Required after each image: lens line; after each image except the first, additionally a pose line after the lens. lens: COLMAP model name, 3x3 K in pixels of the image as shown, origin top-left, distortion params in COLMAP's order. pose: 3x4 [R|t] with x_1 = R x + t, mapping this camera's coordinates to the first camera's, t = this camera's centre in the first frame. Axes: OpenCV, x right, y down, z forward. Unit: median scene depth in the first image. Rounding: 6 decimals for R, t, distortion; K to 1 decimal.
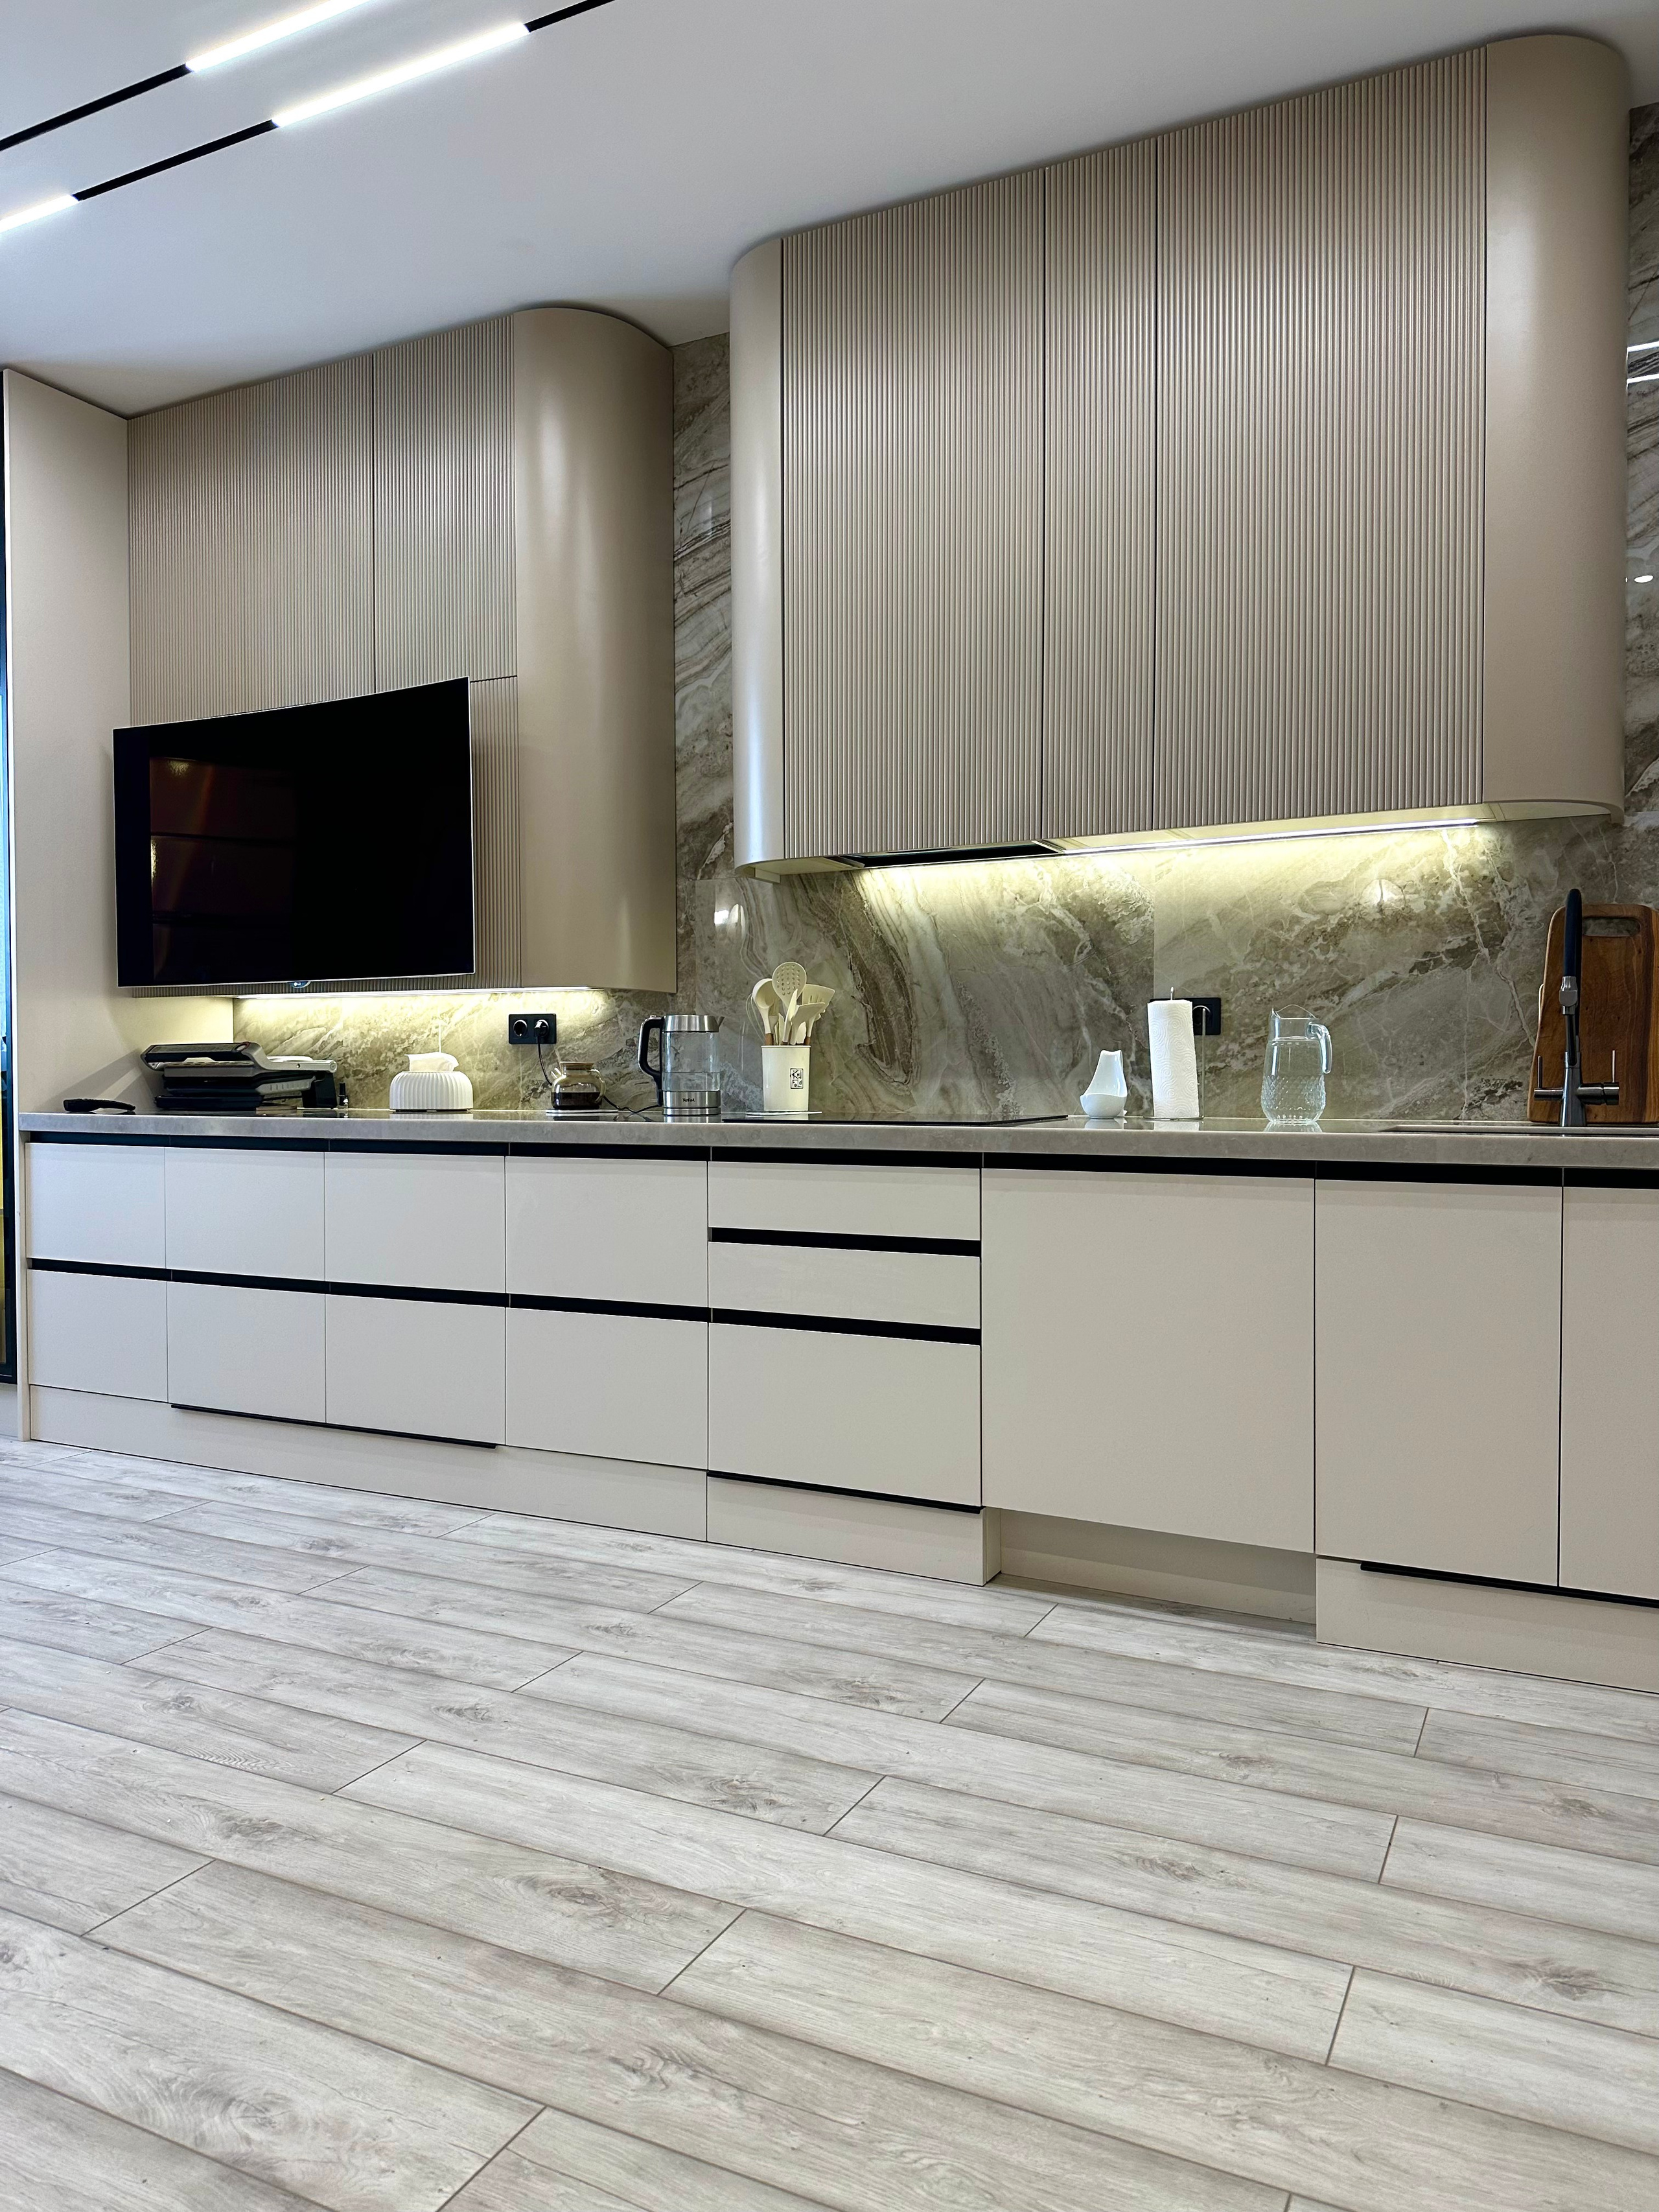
lens RADIAL K [[1533.3, 0, 824.7], [0, 1533.3, 1125.6], [0, 0, 1]] dist [0.096319, -0.157705]
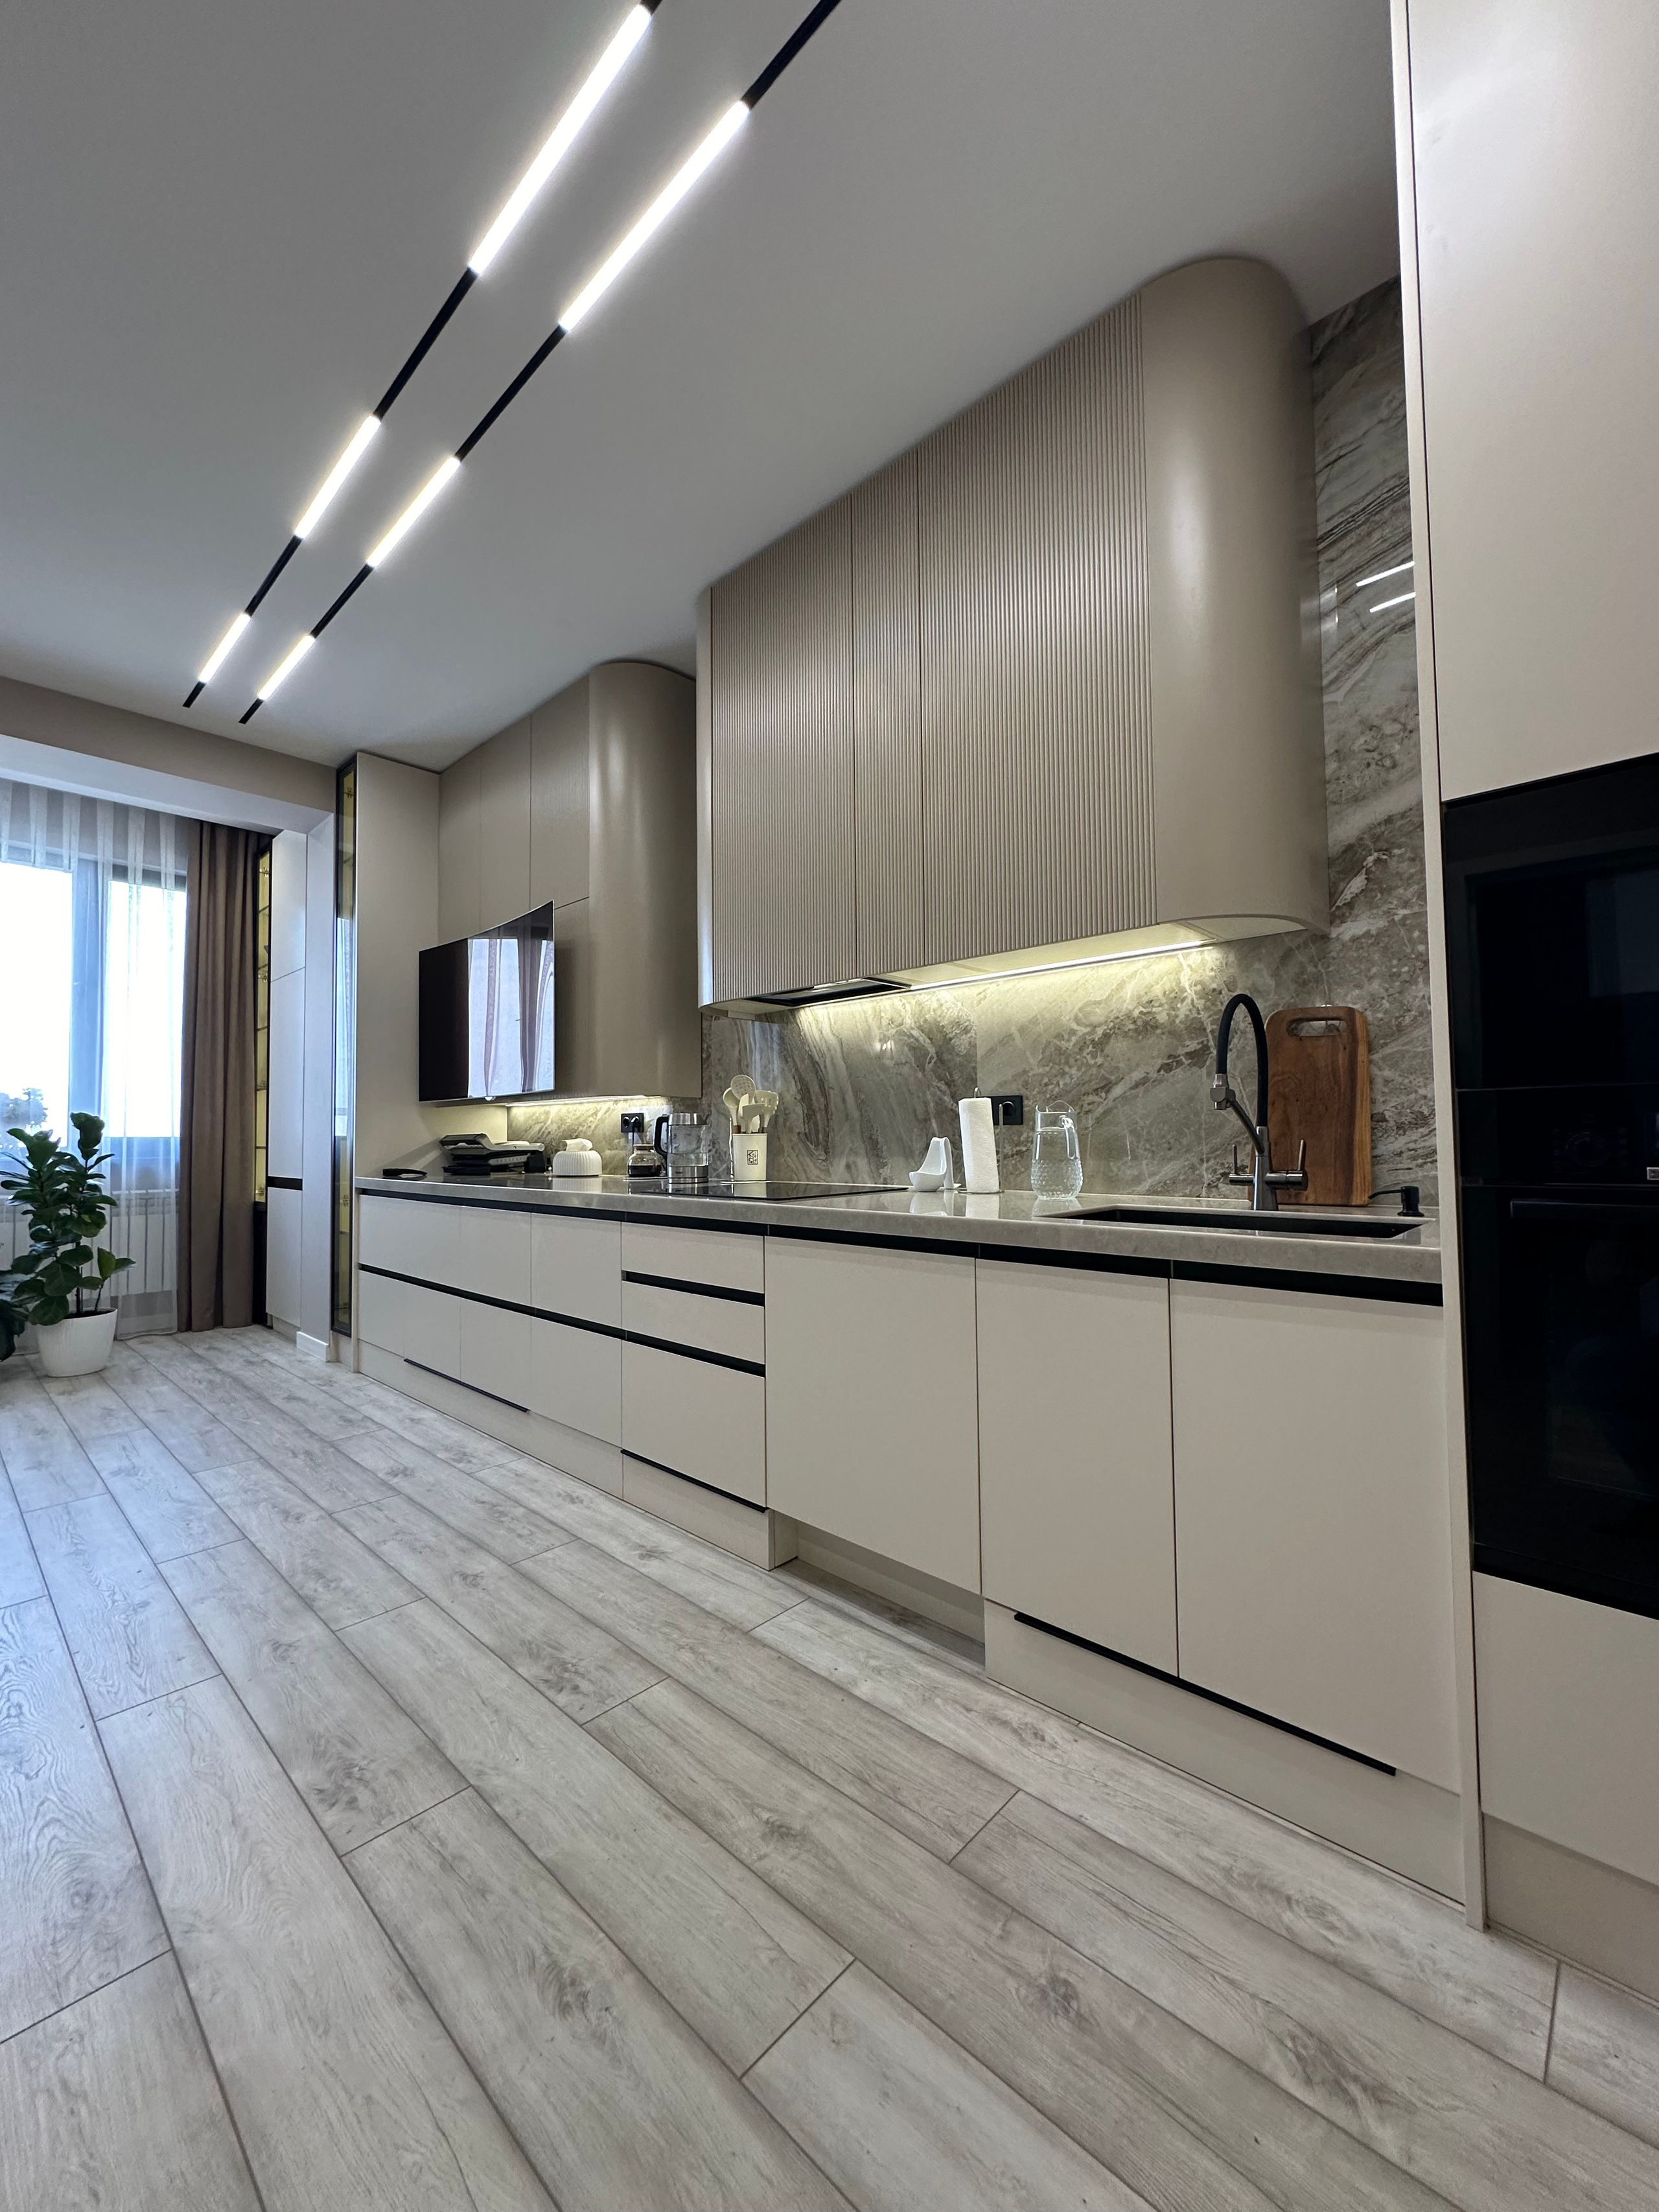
lens RADIAL K [[880.8, 0, 829.2], [0, 880.8, 1107.5], [0, 0, 1]] dist [-0.001726, 0.000340]
pose [[0.957075, -0.018590, -0.289243, 0.322277], [0.000121, 0.997966, -0.063741, -0.027794], [0.289839, 0.060970, 0.955131, 0.275761]]
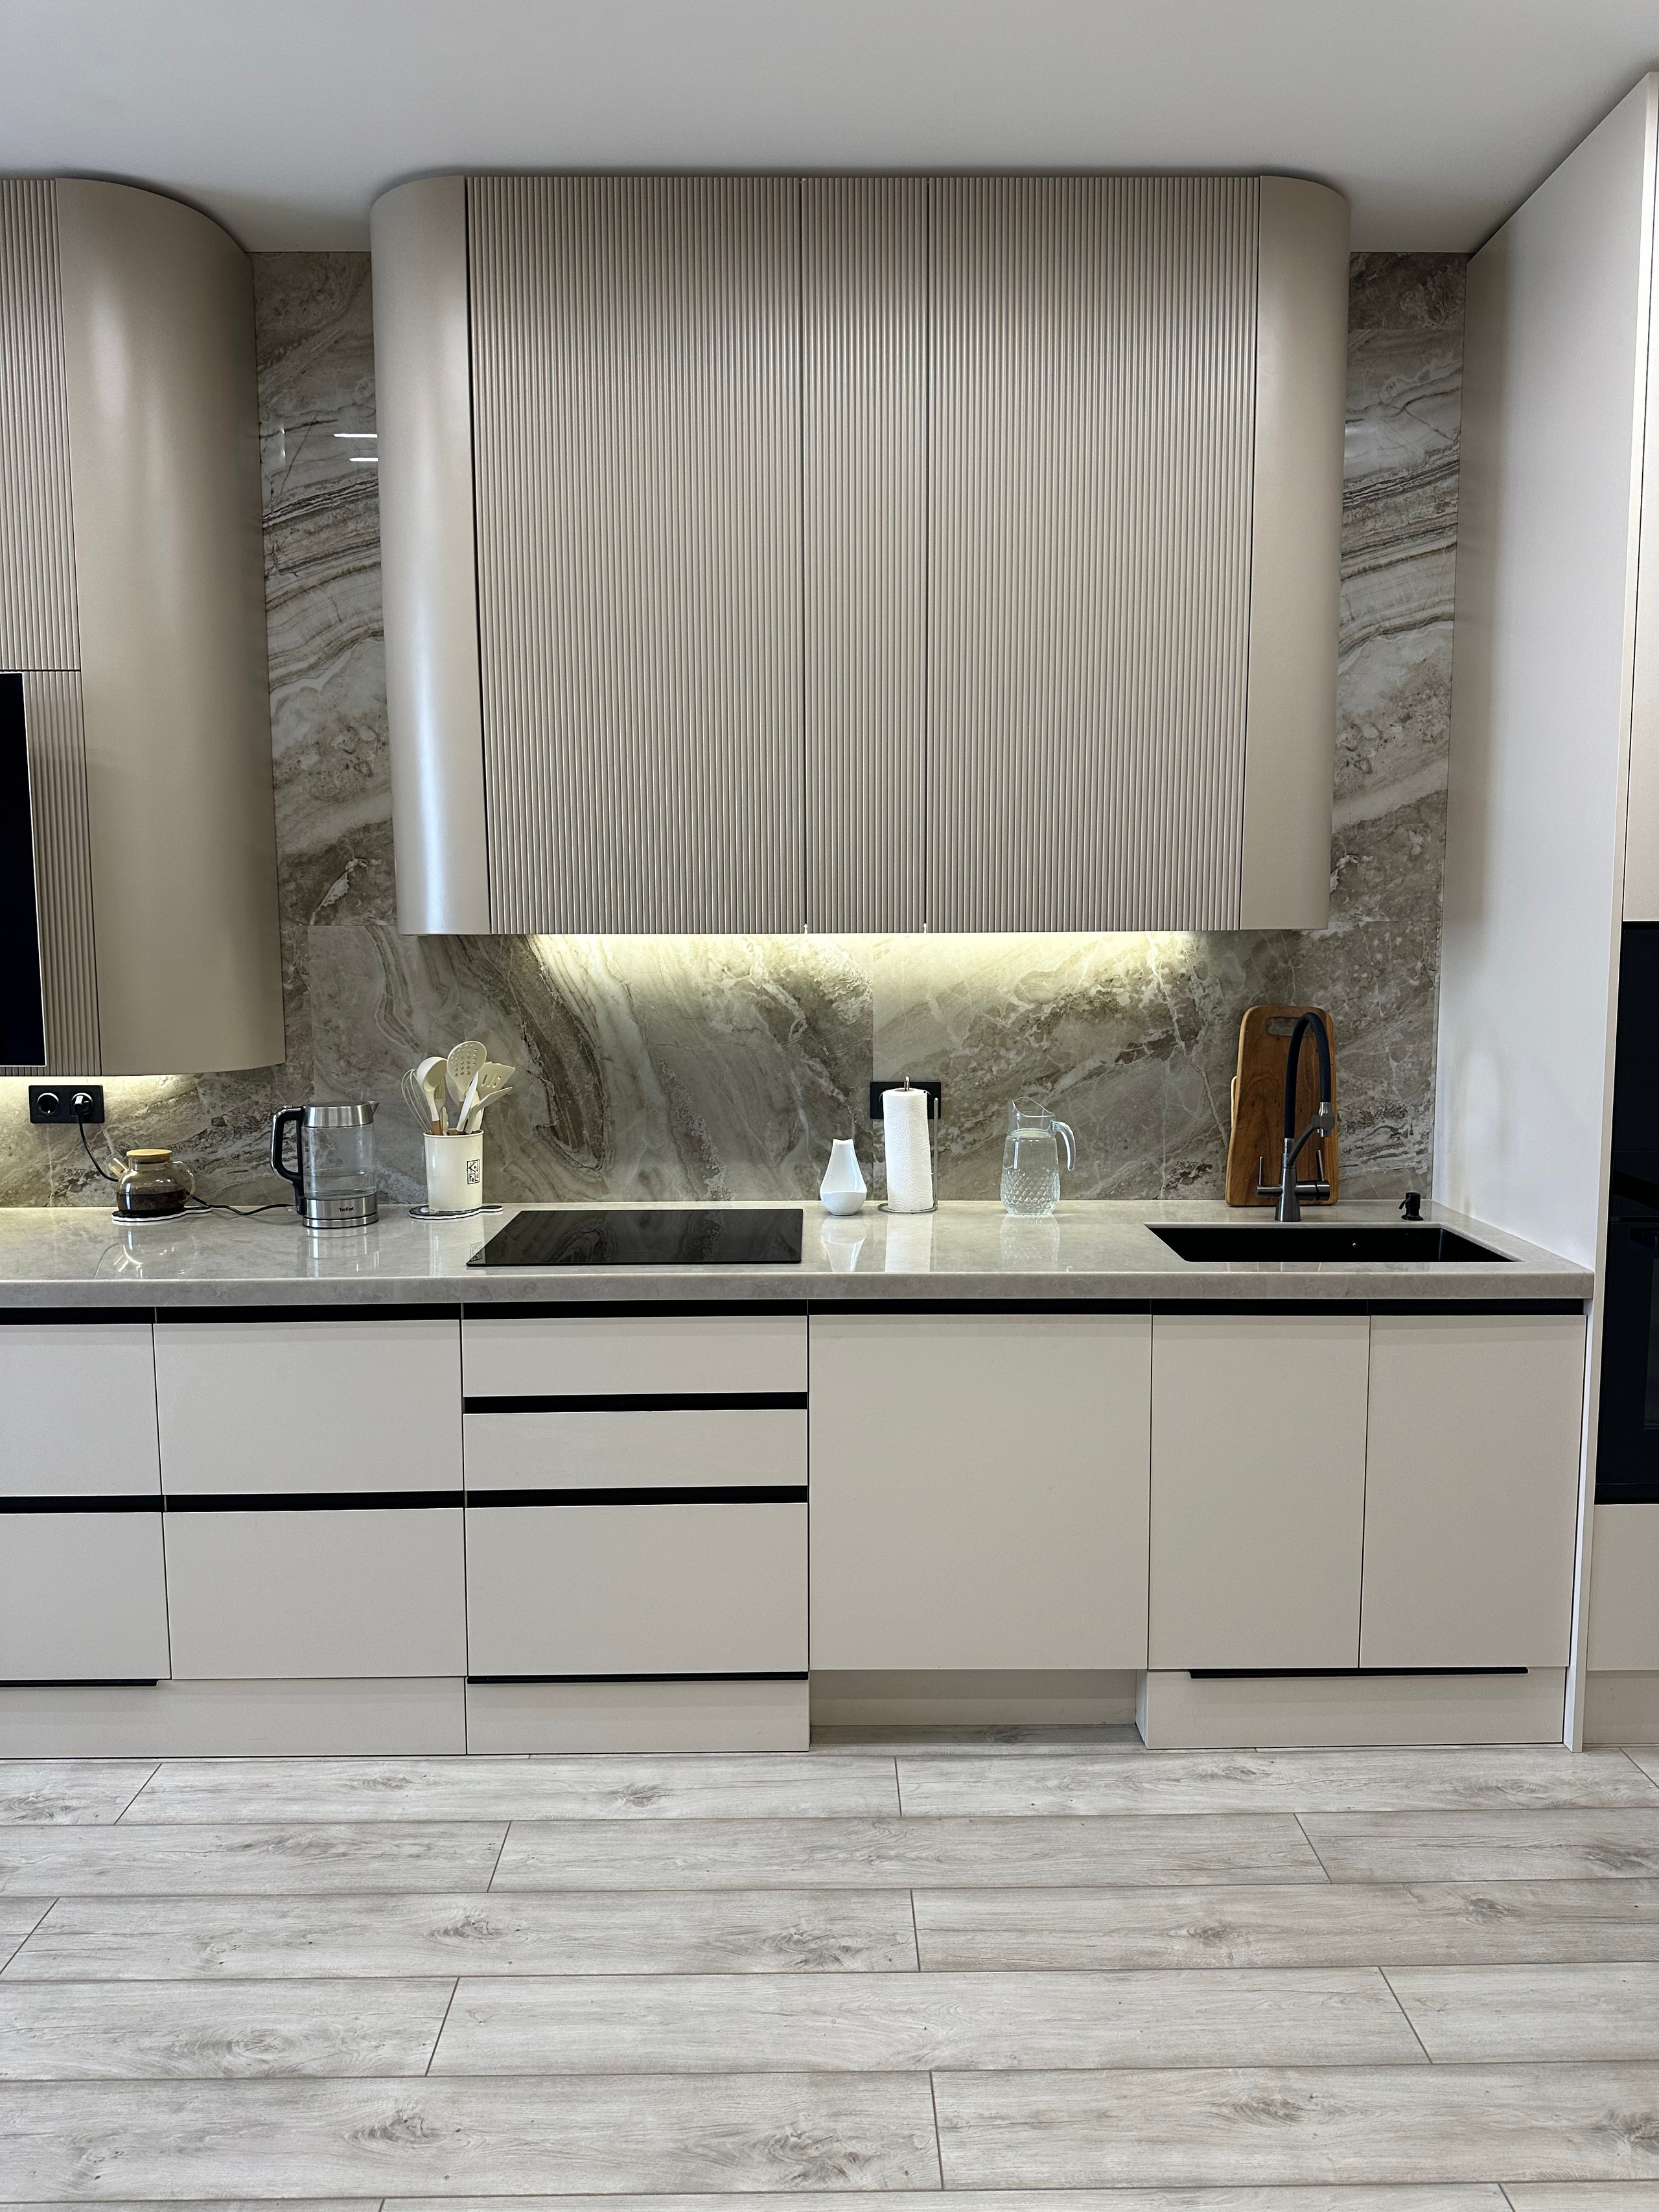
lens RADIAL K [[1552.5, 0, 832.6], [0, 1552.5, 1101.3], [0, 0, 1]] dist [0.028724, -0.036855]
pose [[0.887962, -0.046199, 0.457592, -0.268586], [0.015272, 0.997355, 0.071057, -0.146337], [-0.459664, -0.056107, 0.886319, 0.154131]]
